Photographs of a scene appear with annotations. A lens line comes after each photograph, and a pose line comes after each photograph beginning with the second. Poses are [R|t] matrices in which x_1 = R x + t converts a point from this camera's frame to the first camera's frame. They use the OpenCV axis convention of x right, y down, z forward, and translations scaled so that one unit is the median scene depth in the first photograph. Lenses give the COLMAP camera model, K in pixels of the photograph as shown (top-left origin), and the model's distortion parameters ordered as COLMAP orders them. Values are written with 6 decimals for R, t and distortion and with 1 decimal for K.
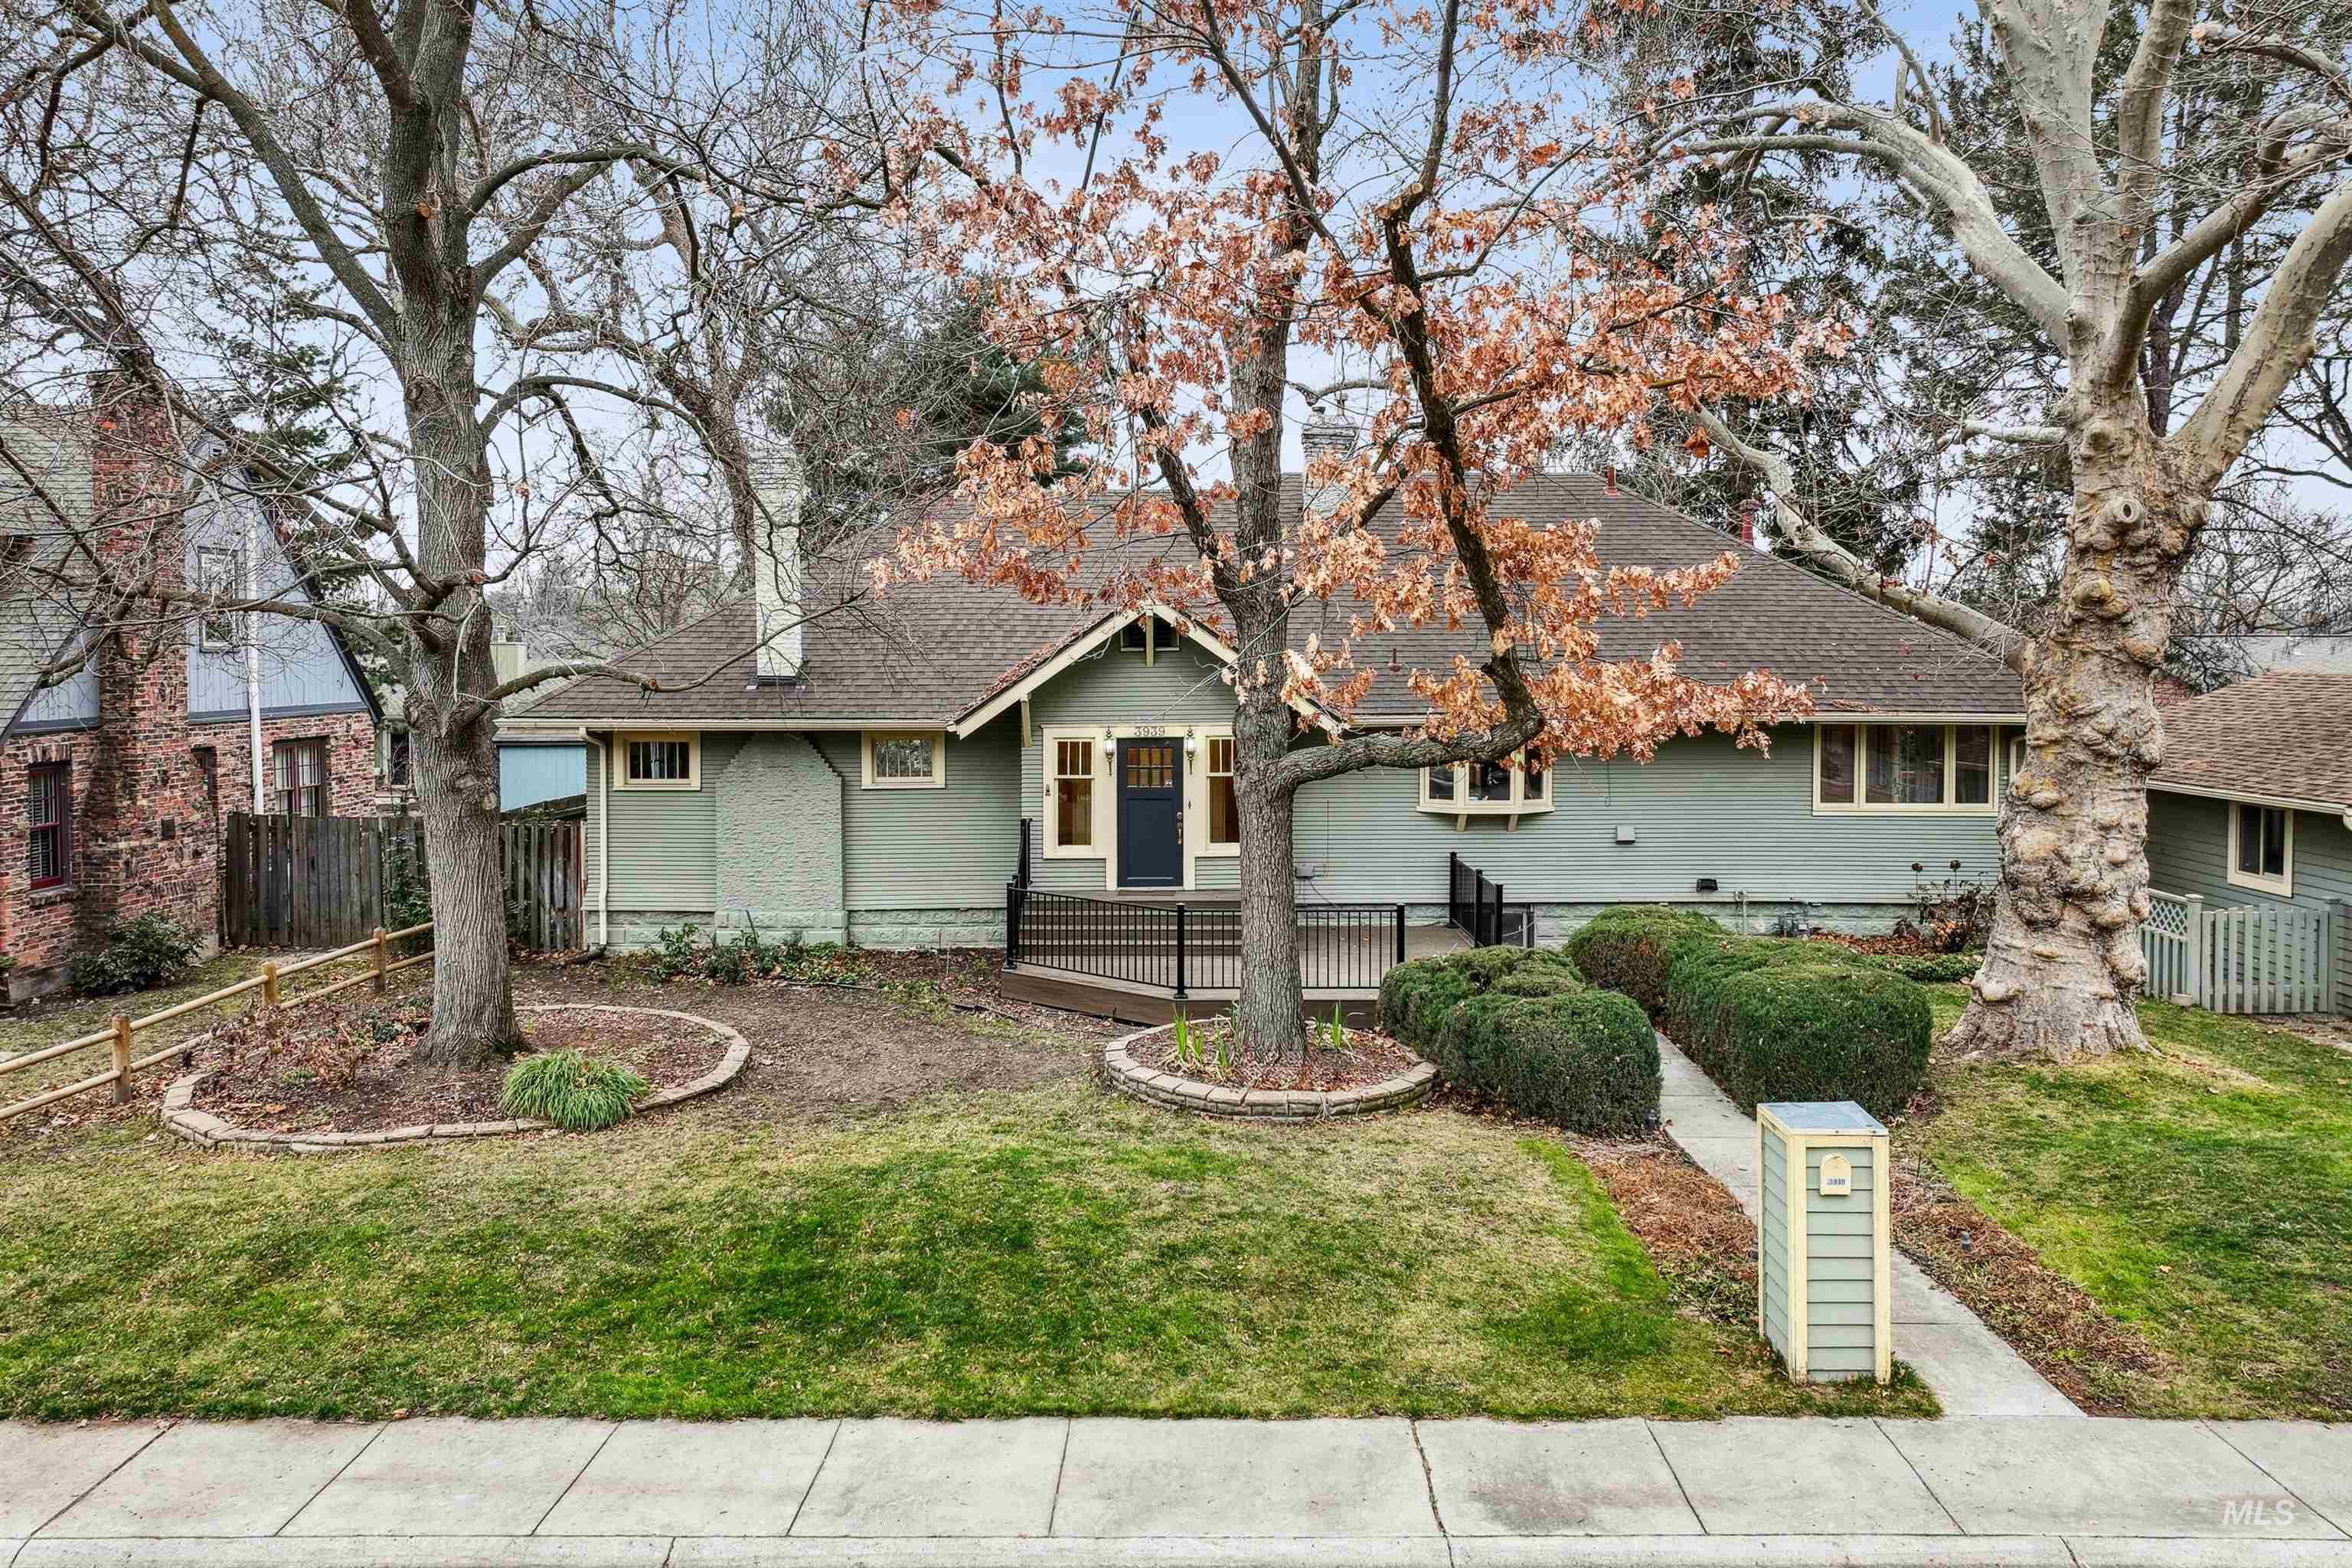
lens RADIAL K [[1649.6, 0, 1176.0], [0, 1649.6, 784.0], [0, 0, 1]] dist [0.000091, 0.000445]
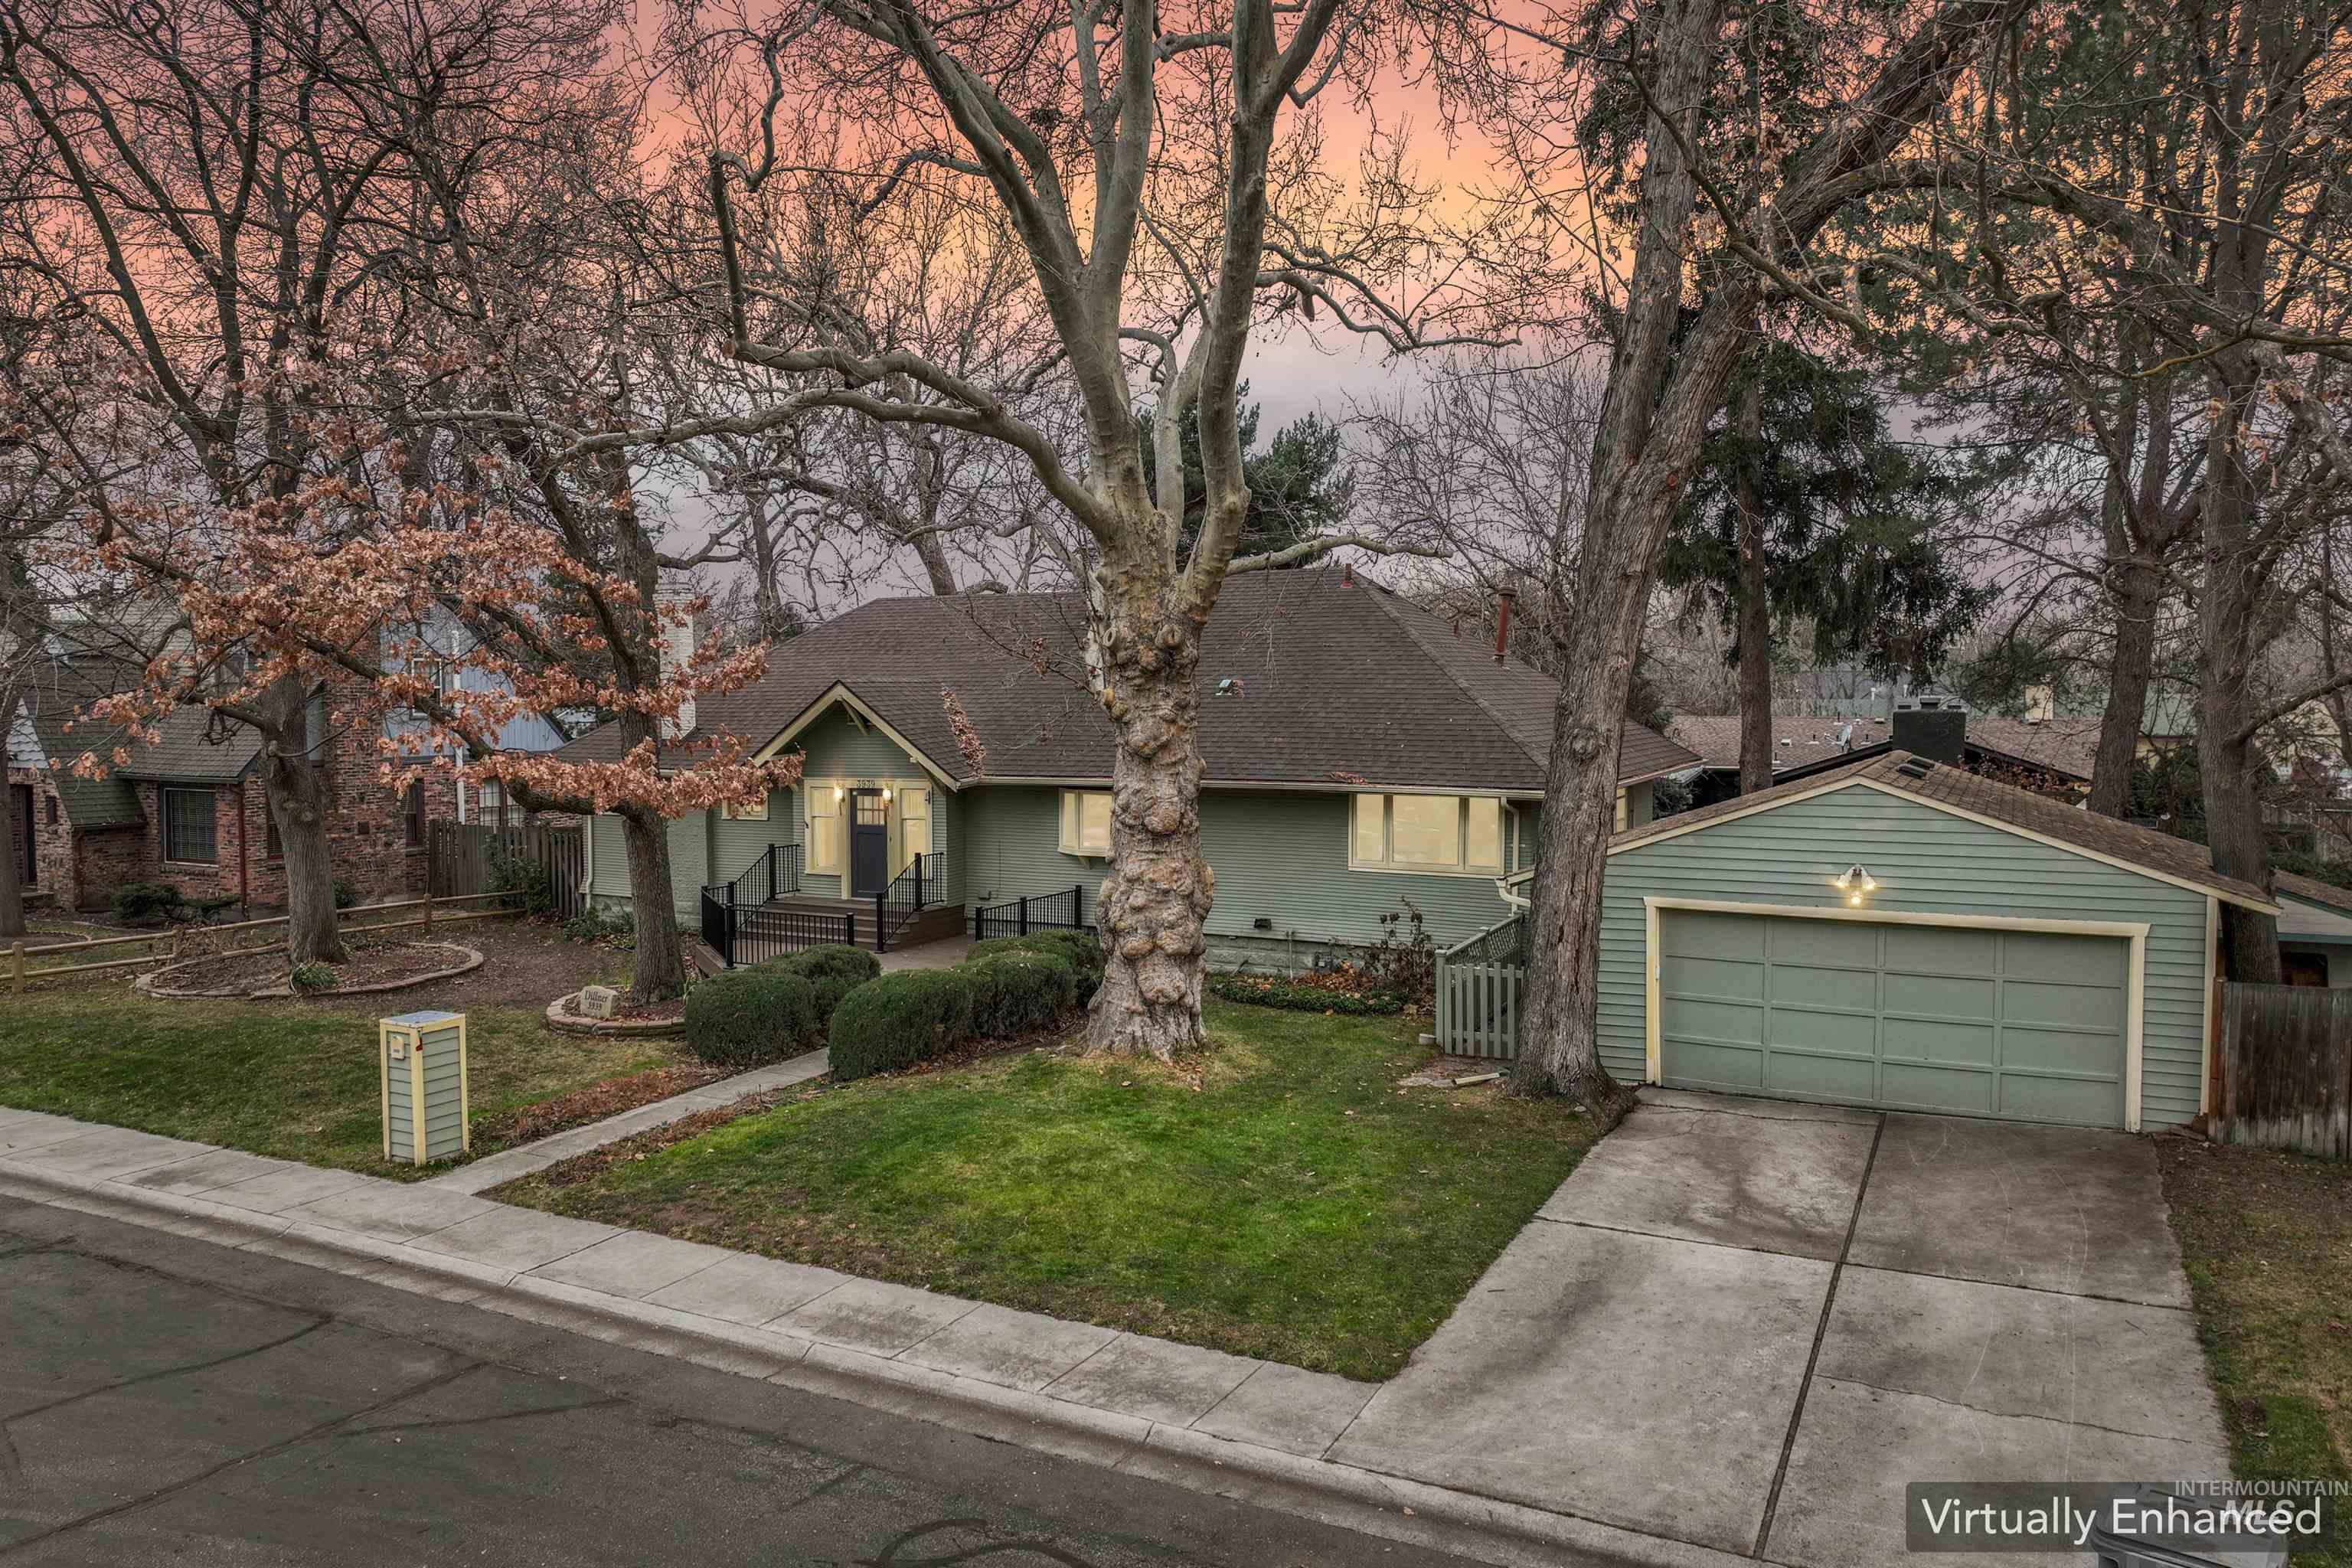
lens RADIAL K [[1633.7, 0, 1176.0], [0, 1633.7, 784.0], [0, 0, 1]] dist [0.003666, 0.002343]
pose [[0.886236, 0.025008, -0.462559, 1.176391], [-0.034954, 0.999305, -0.012945, -0.032898], [0.461914, 0.027640, 0.886494, -0.118212]]
